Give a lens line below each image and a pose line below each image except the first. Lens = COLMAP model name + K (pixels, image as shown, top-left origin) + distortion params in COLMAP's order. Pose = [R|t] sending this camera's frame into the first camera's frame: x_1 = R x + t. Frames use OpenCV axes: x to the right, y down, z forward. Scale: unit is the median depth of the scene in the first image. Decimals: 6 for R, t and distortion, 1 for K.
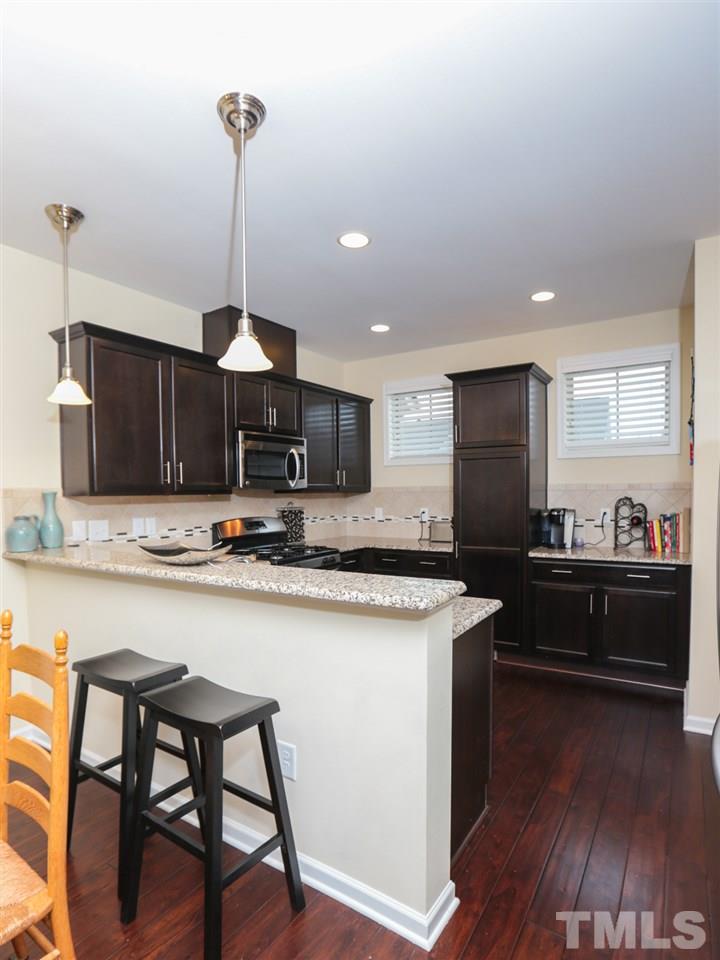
lens RADIAL K [[515.4, 0, 371.9], [0, 515.4, 498.1], [0, 0, 1]] dist [-0.042179, 0.008362]
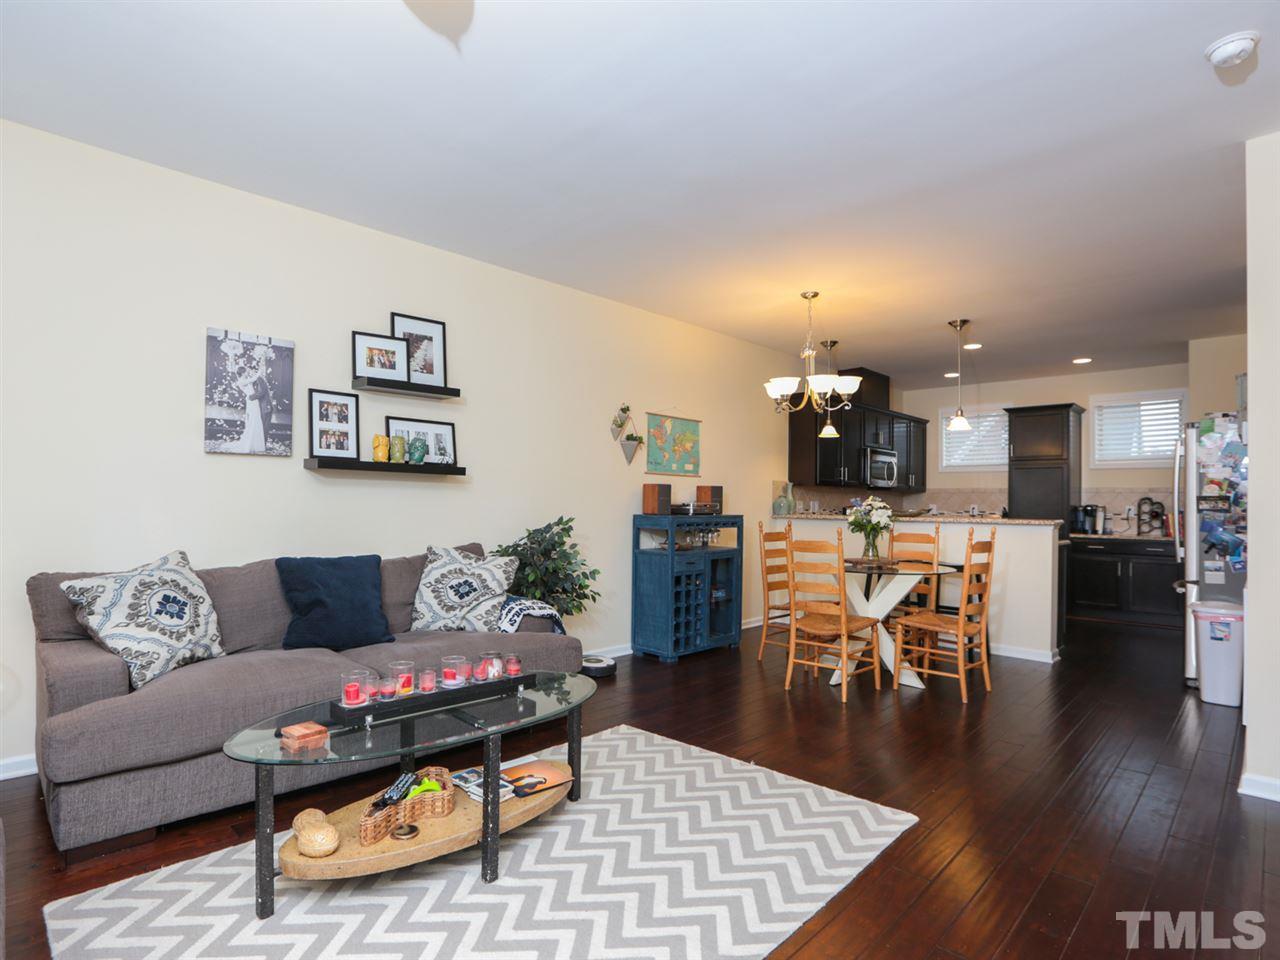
lens RADIAL K [[670.7, 0, 631.5], [0, 670.7, 479.7], [0, 0, 1]] dist [-0.049900, 0.016208]
pose [[0.974018, 0.019621, -0.225618, -0.450942], [-0.030527, 0.998523, -0.044951, 0.070309], [0.224403, 0.050671, 0.973178, -1.013622]]
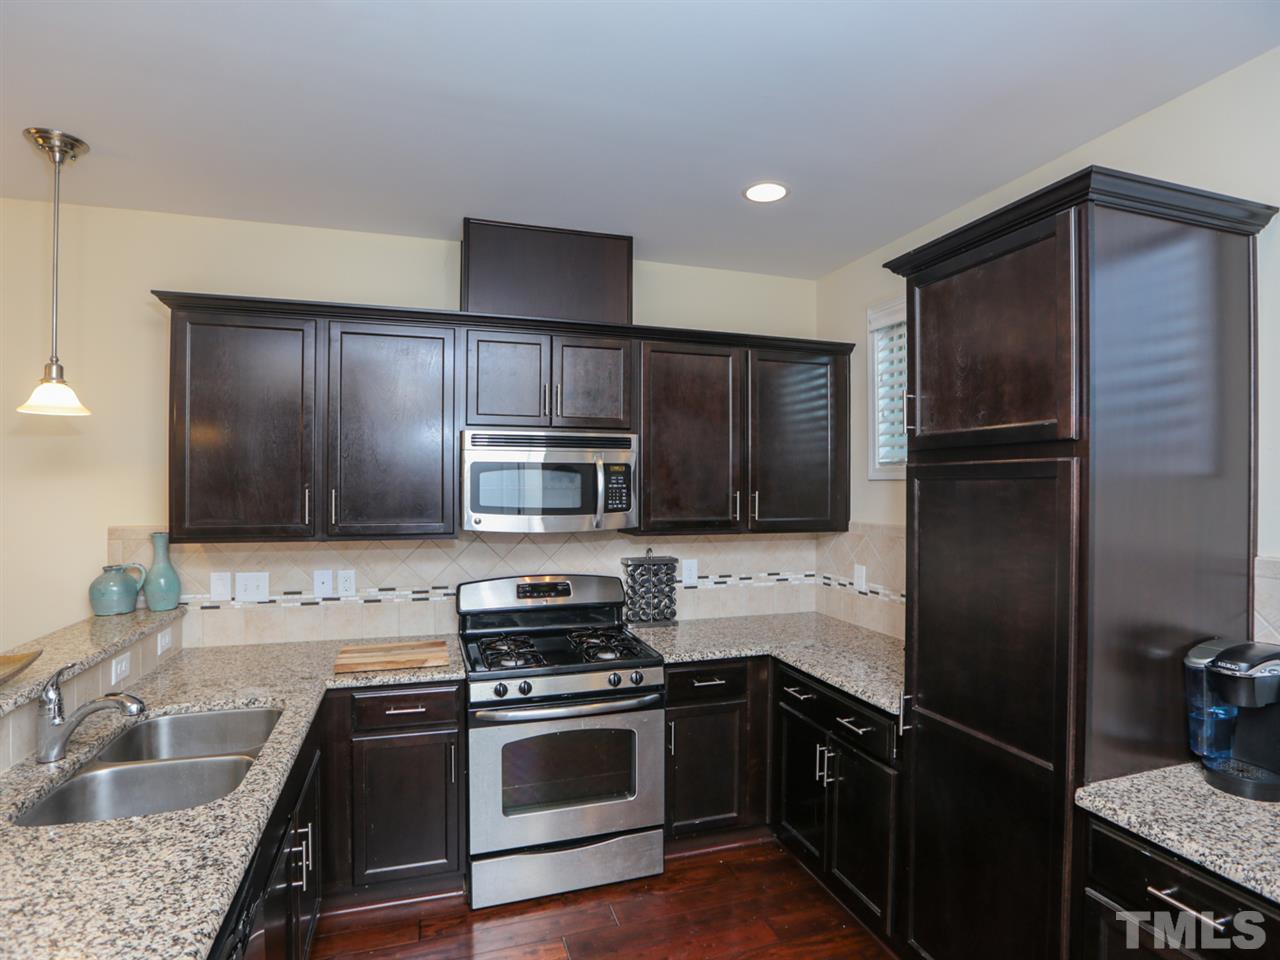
lens RADIAL K [[670.7, 0, 646.9], [0, 670.7, 481.2], [0, 0, 1]] dist [-0.049900, 0.016208]
pose [[0.762506, 0.009726, -0.646908, 0.351782], [-0.022684, 0.999674, -0.011707, -0.063778], [0.646583, 0.023601, 0.762478, 0.511963]]
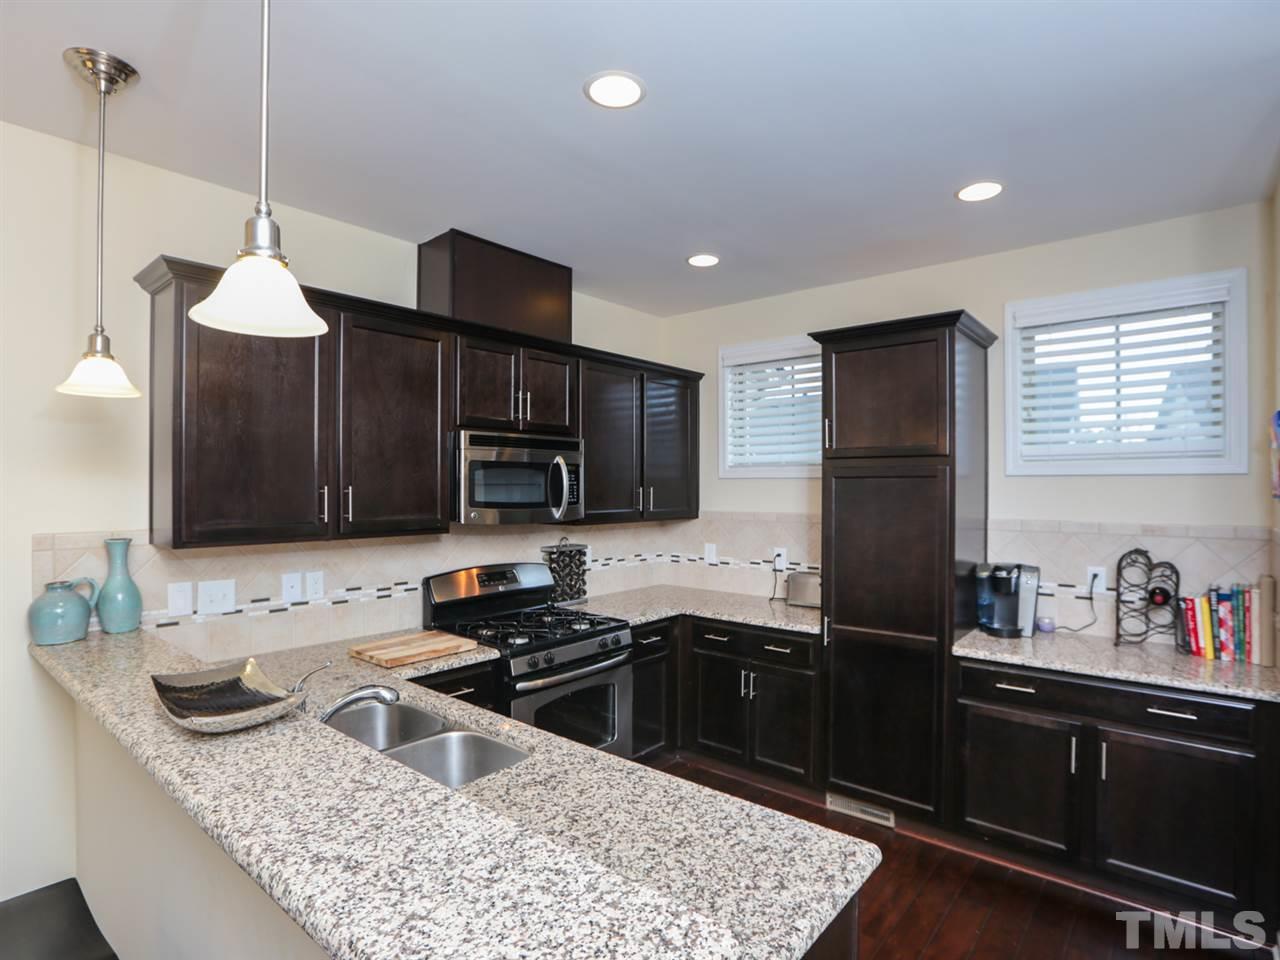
lens RADIAL K [[670.7, 0, 652.8], [0, 670.7, 479.2], [0, 0, 1]] dist [-0.049900, 0.016208]
pose [[0.990835, 0.010692, -0.134651, 0.070592], [-0.014163, 0.999591, -0.024850, -0.051345], [0.134330, 0.026530, 0.990581, 0.217912]]
